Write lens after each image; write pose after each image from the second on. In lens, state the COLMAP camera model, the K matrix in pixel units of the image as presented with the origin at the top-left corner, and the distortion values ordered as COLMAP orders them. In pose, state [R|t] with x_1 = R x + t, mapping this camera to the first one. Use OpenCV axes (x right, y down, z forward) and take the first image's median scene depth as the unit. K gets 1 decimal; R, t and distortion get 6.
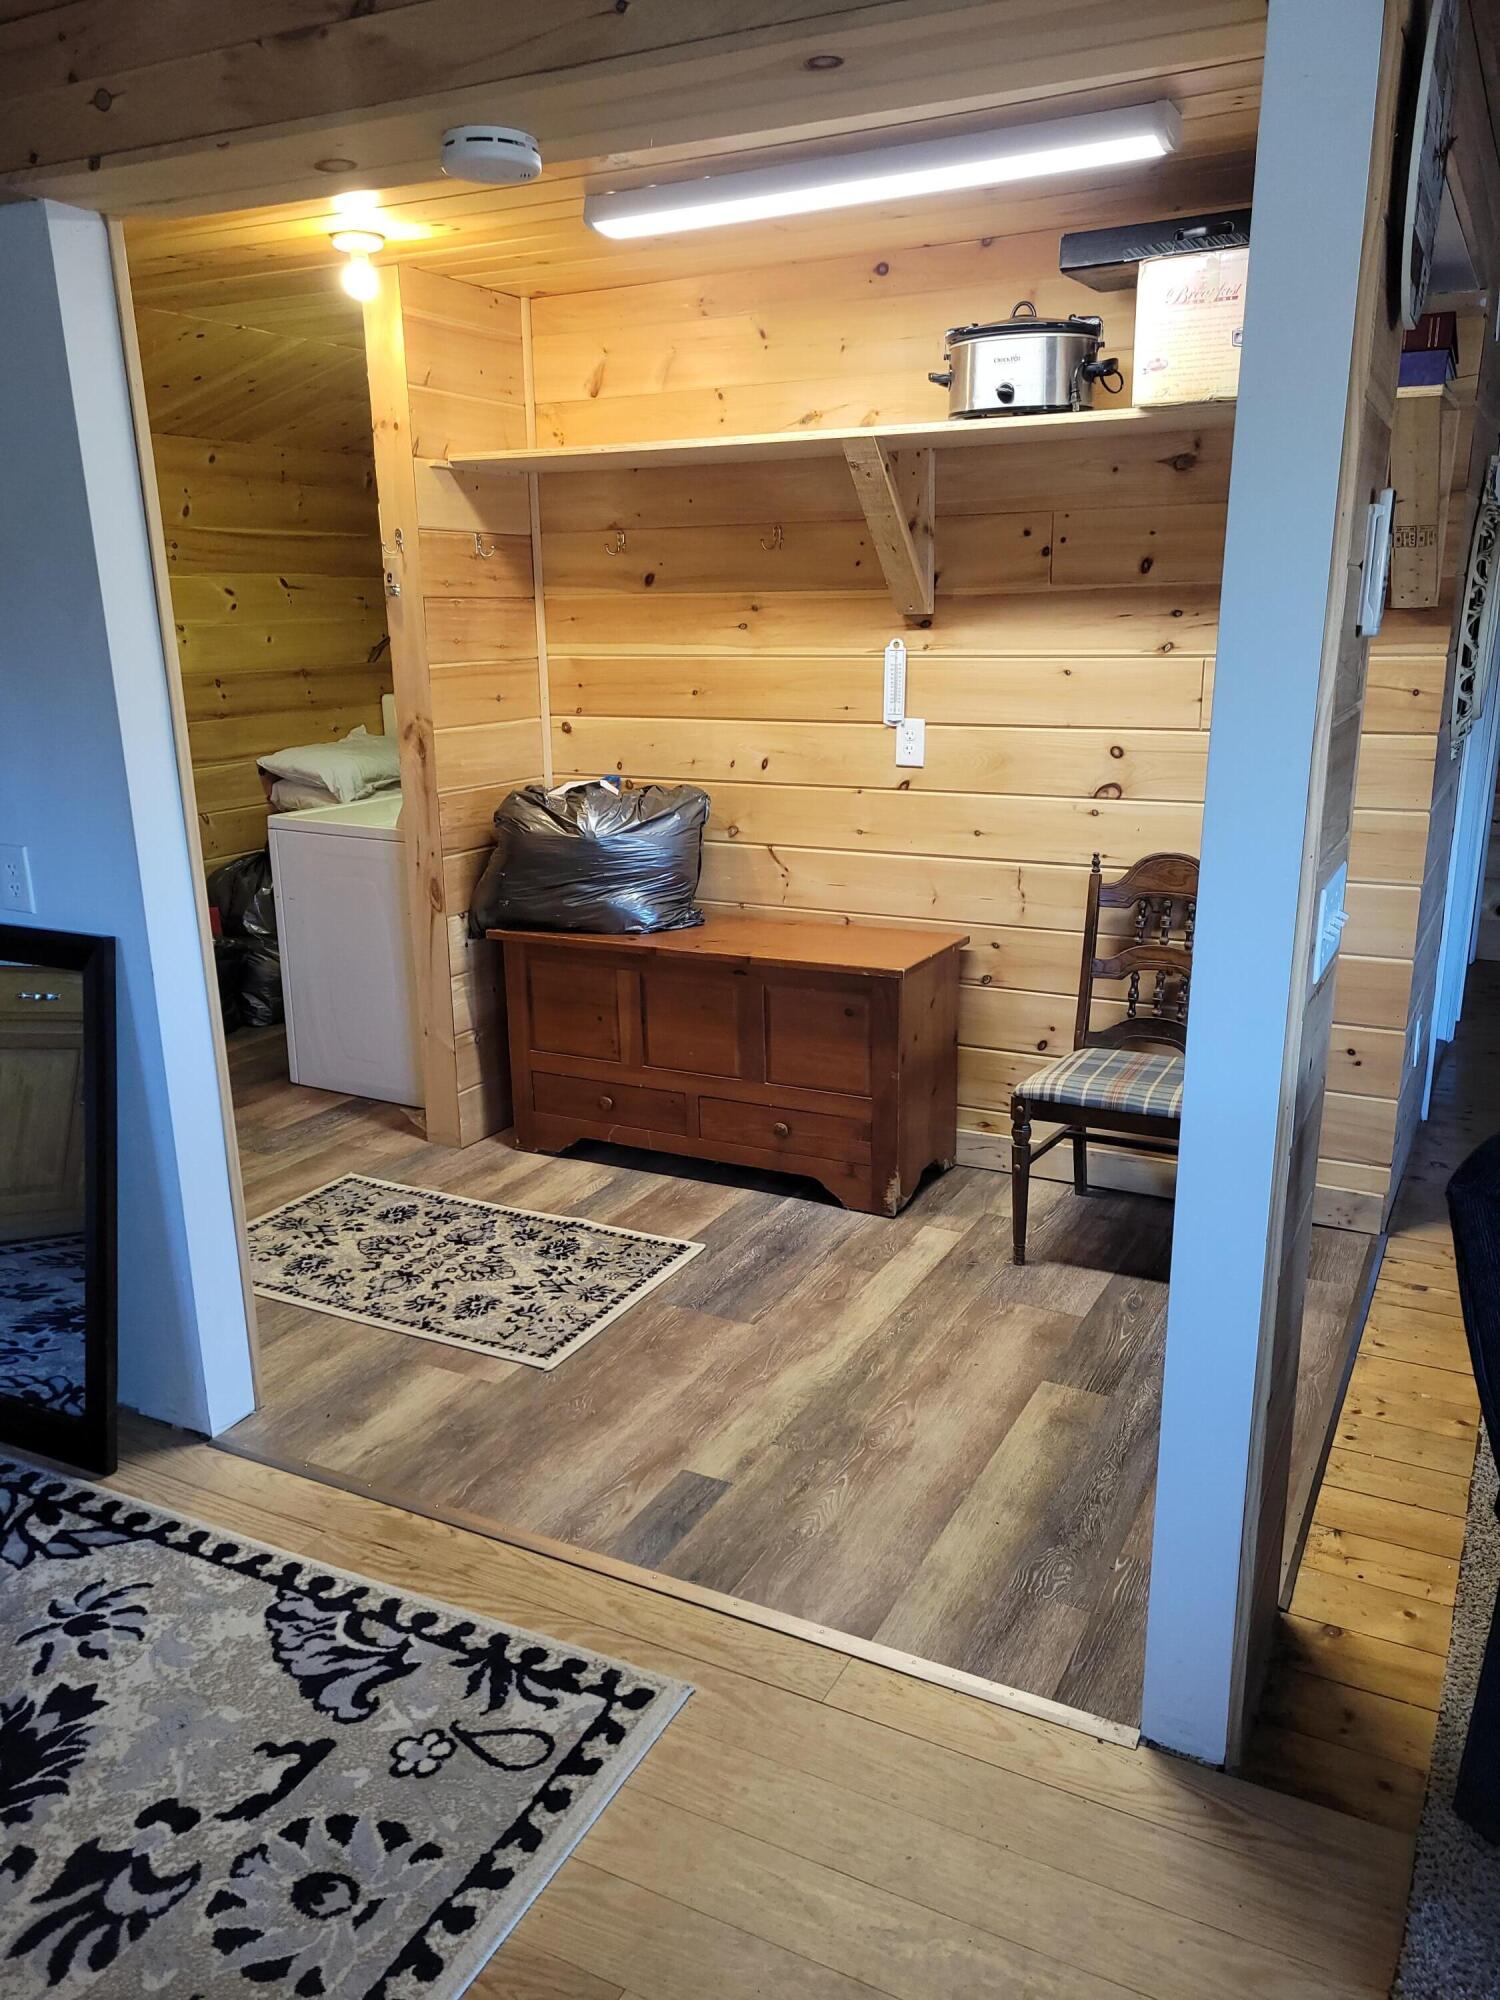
lens RADIAL K [[1490.3, 0, 756.3], [0, 1490.3, 999.8], [0, 0, 1]] dist [0.062284, -0.043087]
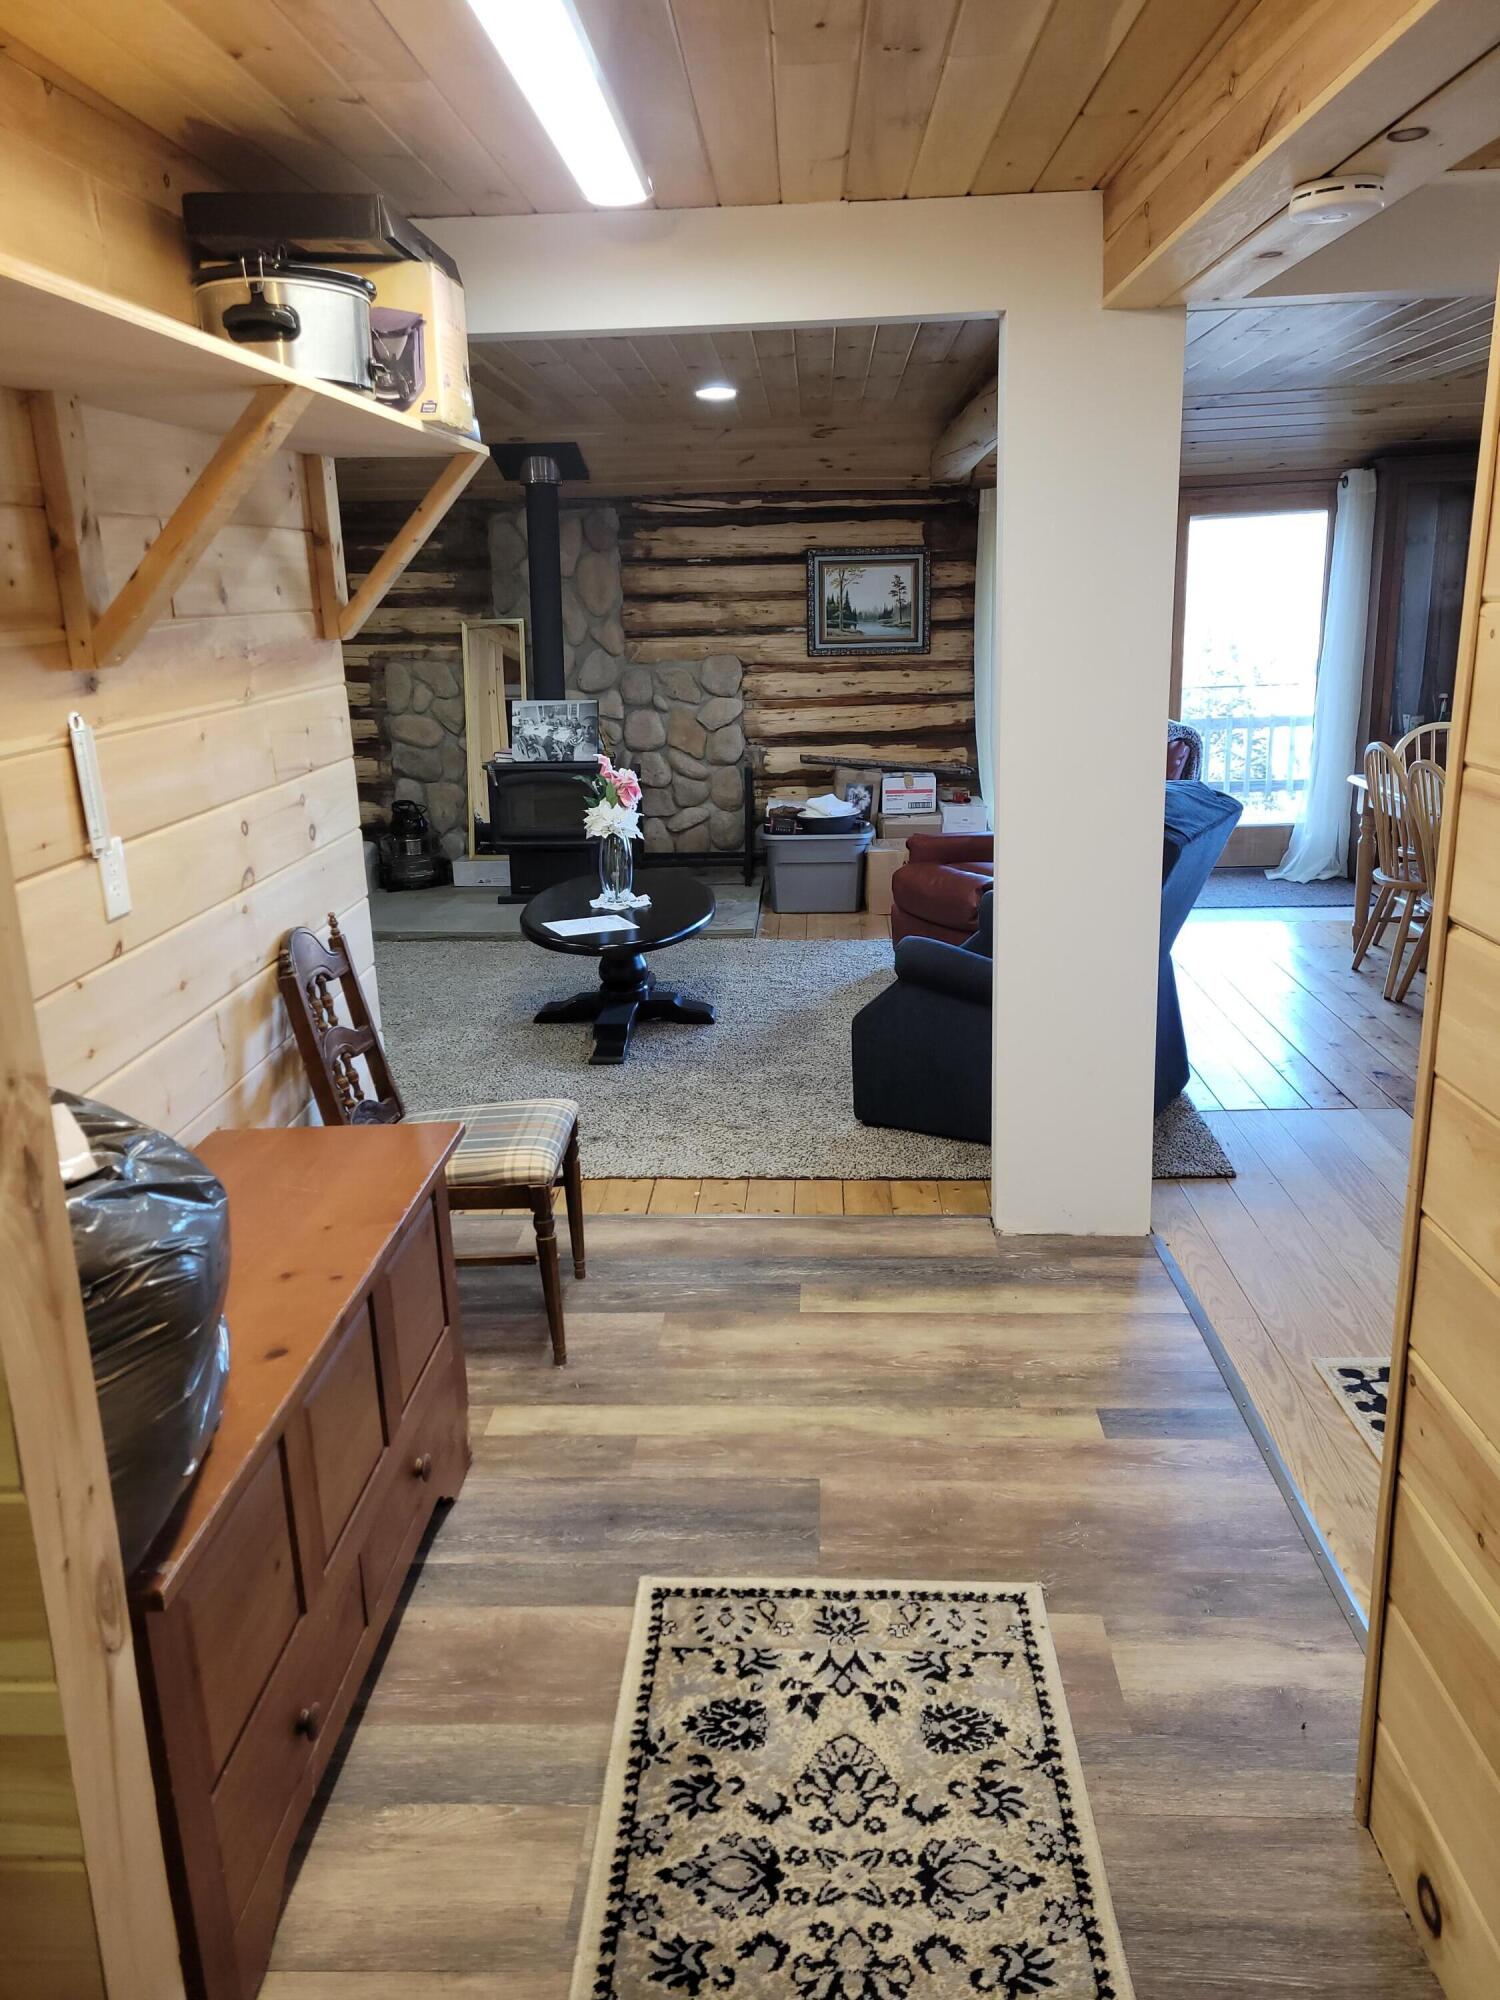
lens RADIAL K [[1490.3, 0, 747.9], [0, 1490.3, 994.2], [0, 0, 1]] dist [0.062284, -0.043087]
pose [[-0.425045, -0.212414, 0.879896, -0.651424], [0.276886, 0.894969, 0.349806, -0.321910], [-0.861784, 0.392314, -0.321587, 1.176633]]
